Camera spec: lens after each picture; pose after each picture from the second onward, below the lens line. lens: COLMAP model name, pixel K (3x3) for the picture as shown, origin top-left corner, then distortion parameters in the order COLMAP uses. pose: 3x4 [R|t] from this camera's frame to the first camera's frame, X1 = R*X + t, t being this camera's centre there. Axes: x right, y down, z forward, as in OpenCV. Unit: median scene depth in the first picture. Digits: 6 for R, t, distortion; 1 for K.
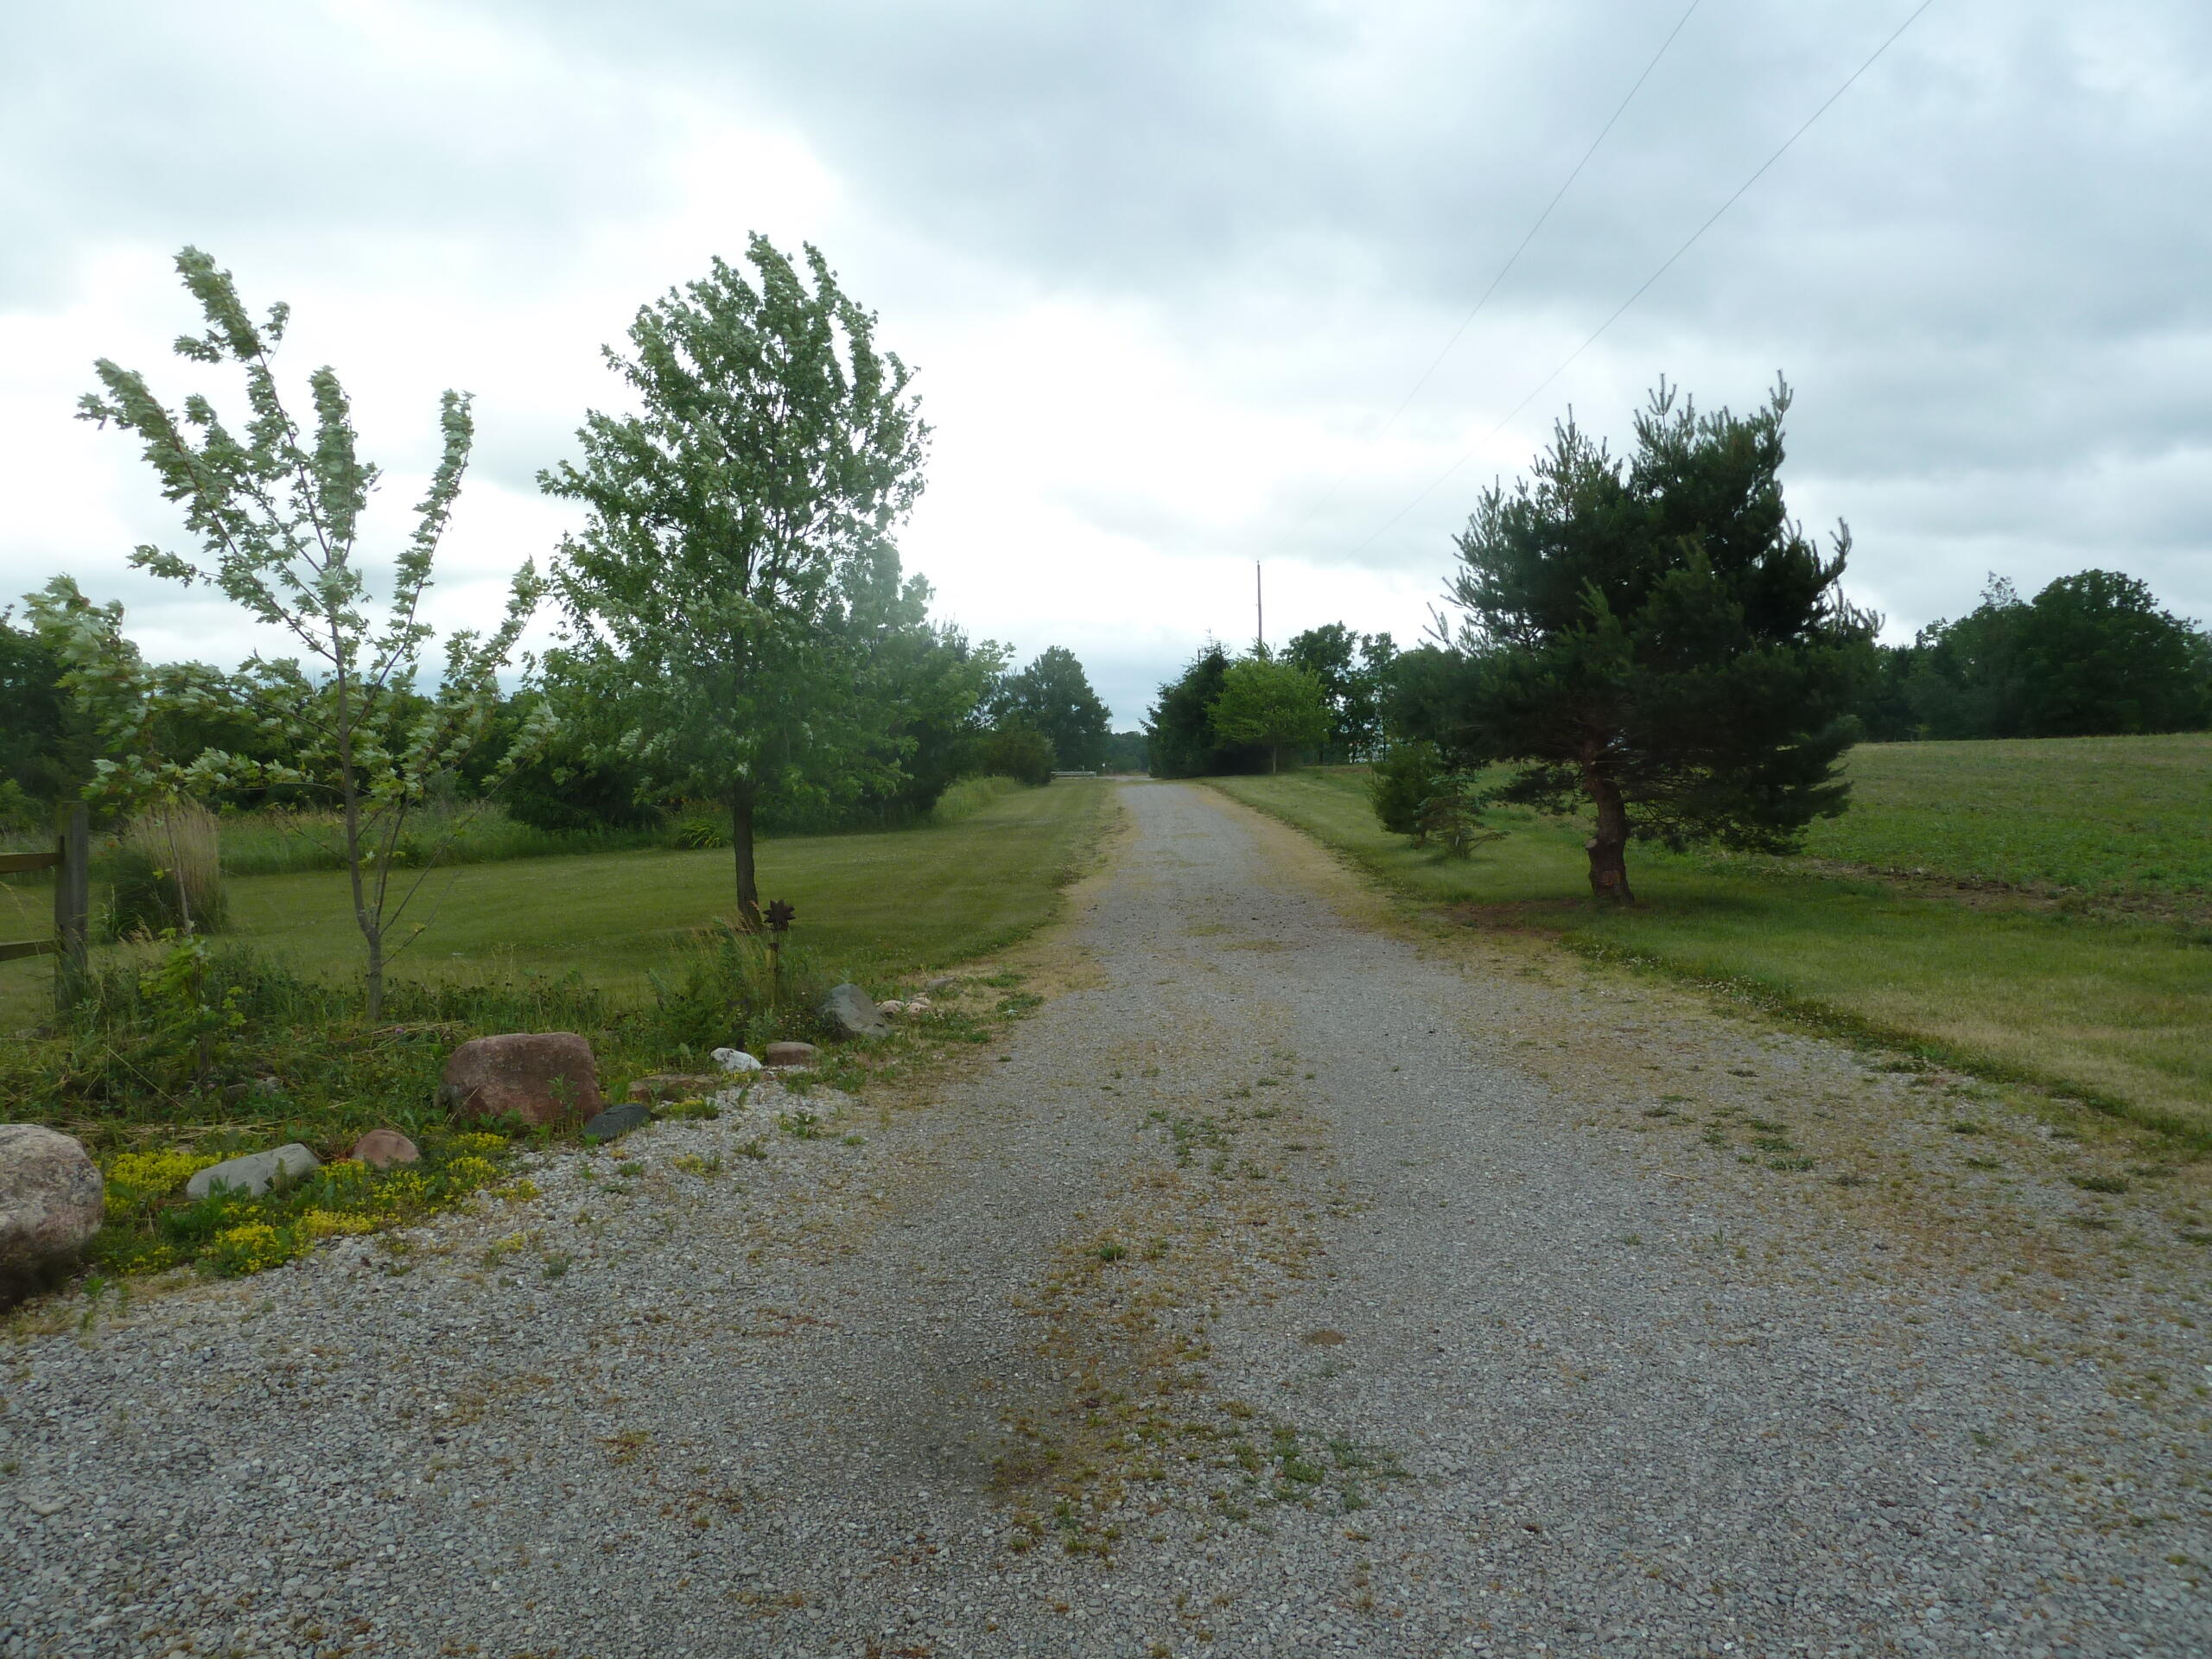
lens RADIAL K [[1585.5, 0, 1106.0], [0, 1585.5, 829.5], [0, 0, 1]] dist [-0.038993, 0.030715]
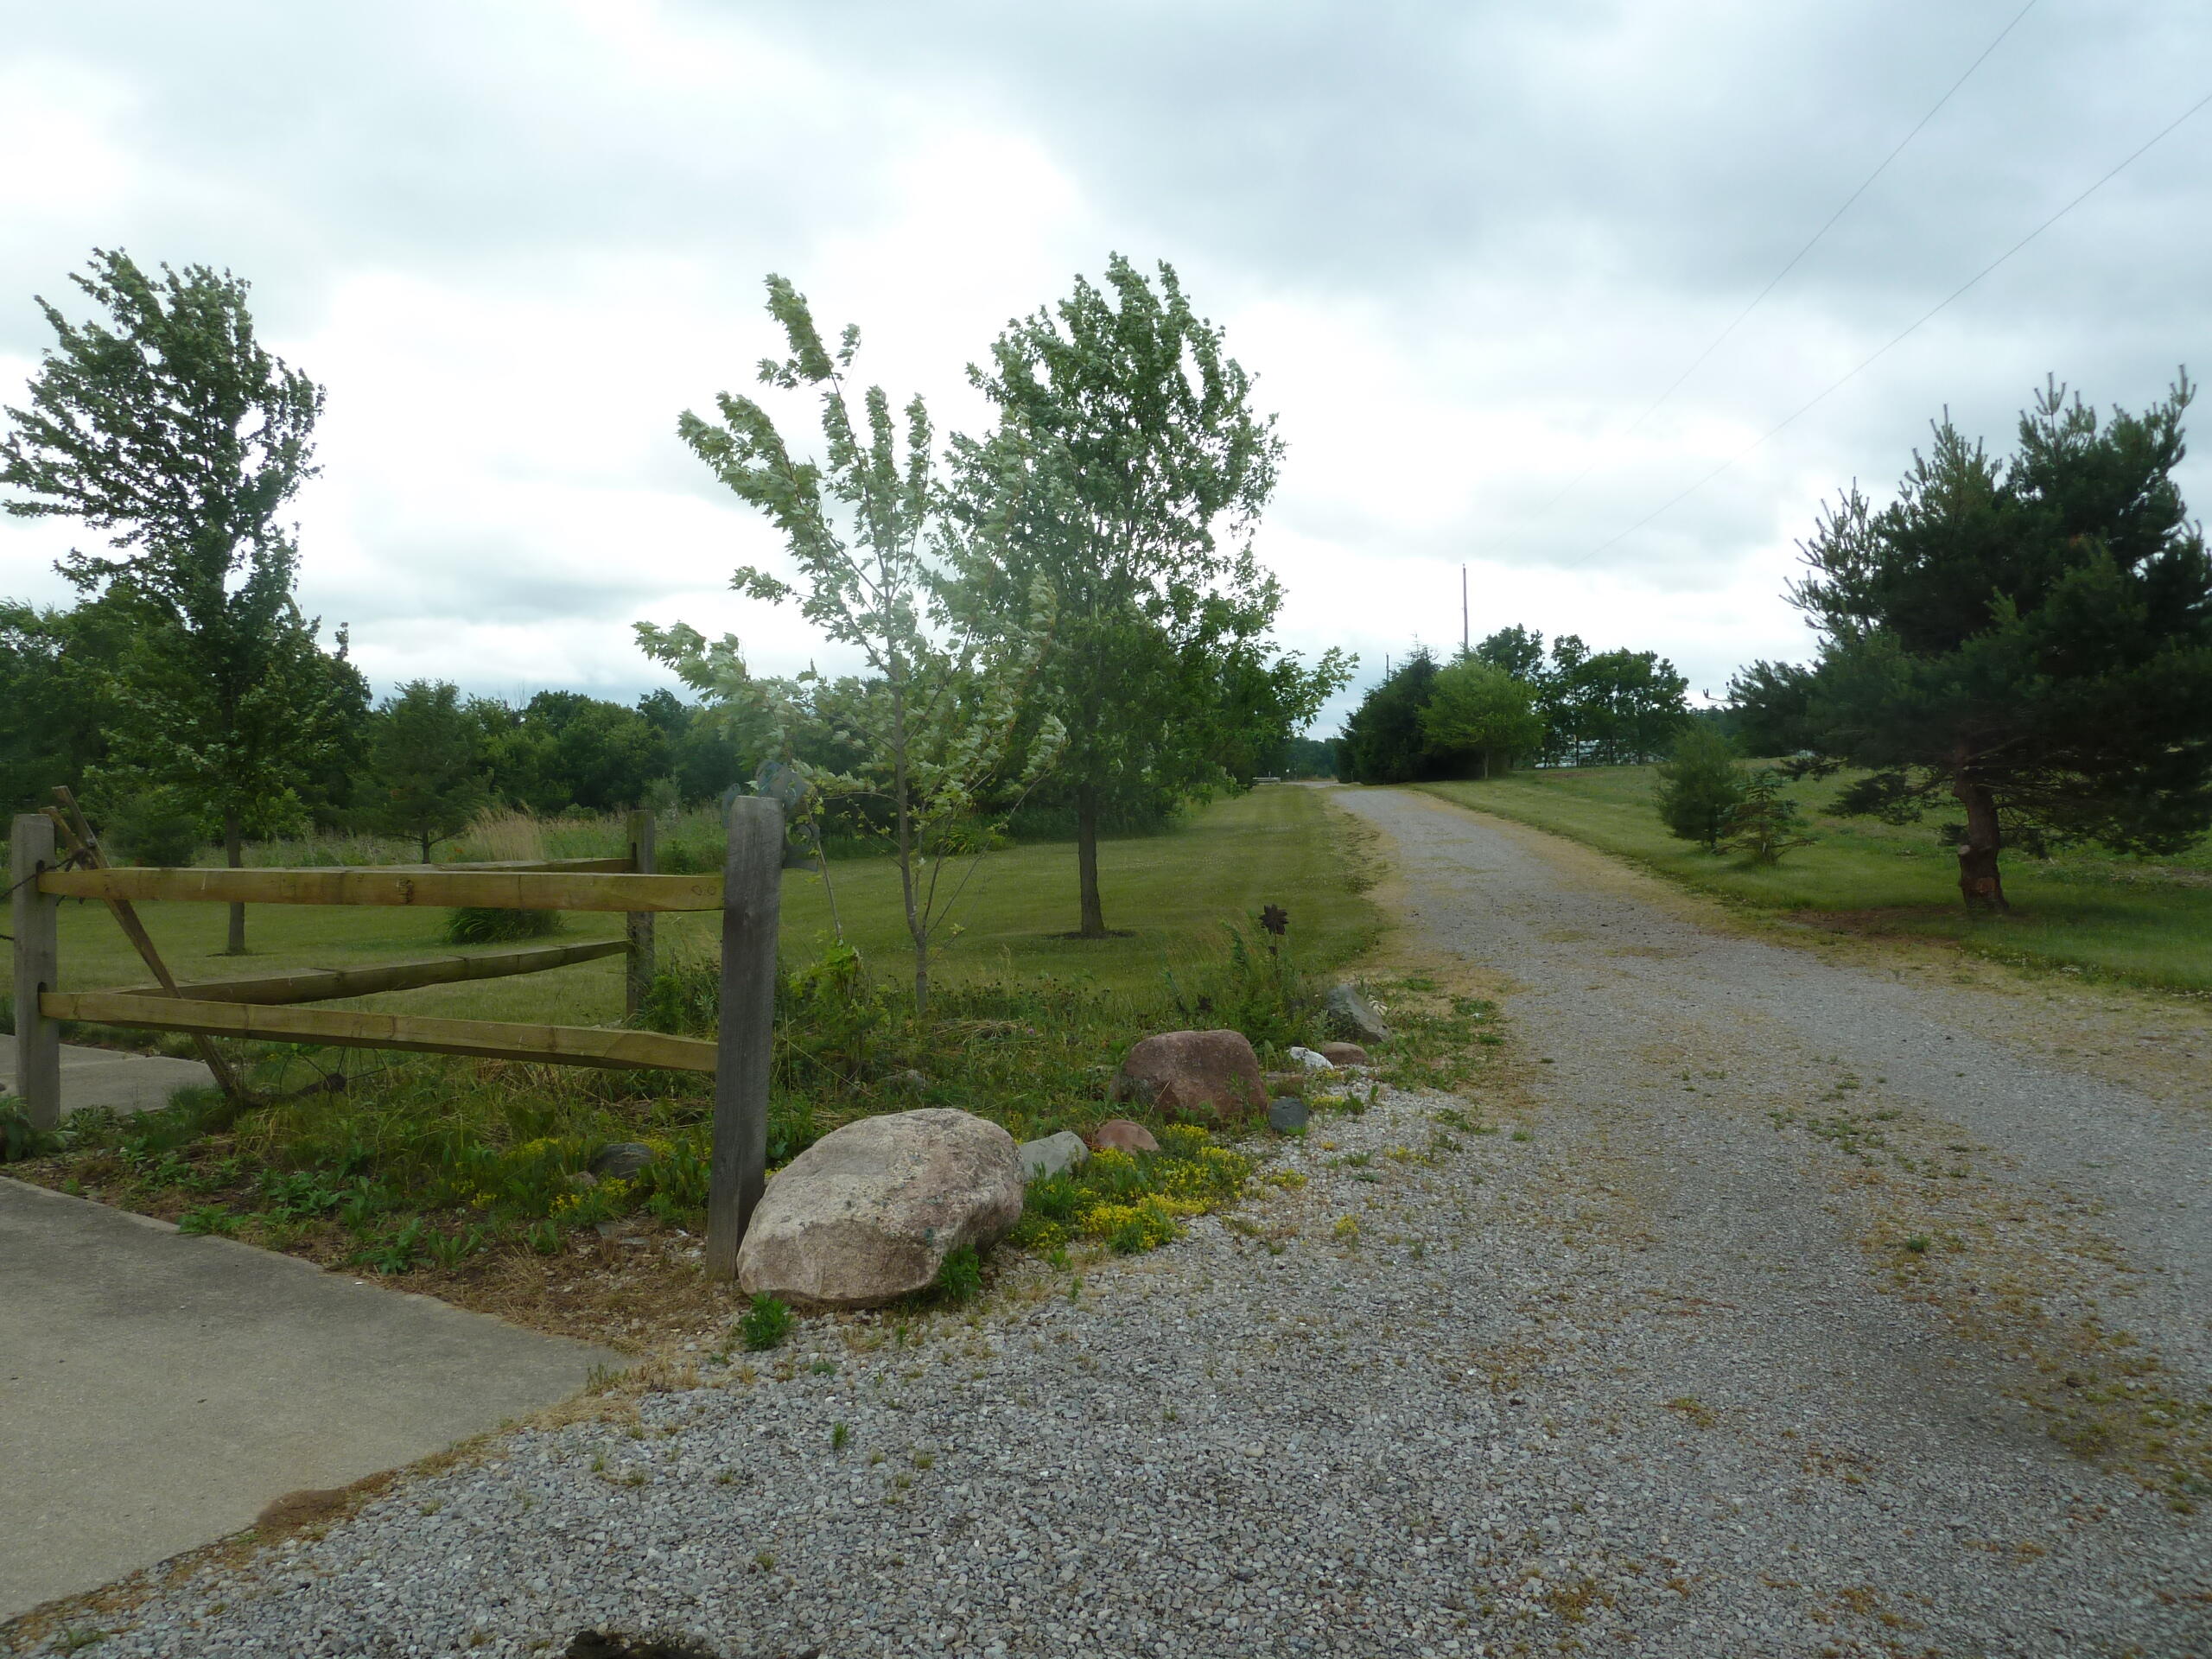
lens RADIAL K [[1601.3, 0, 1106.0], [0, 1601.3, 829.5], [0, 0, 1]] dist [-0.039195, 0.045988]
pose [[0.997260, 0.000375, -0.073981, -0.149782], [-0.000638, 0.999994, -0.003525, -0.000170], [0.073979, 0.003563, 0.997253, -0.027644]]
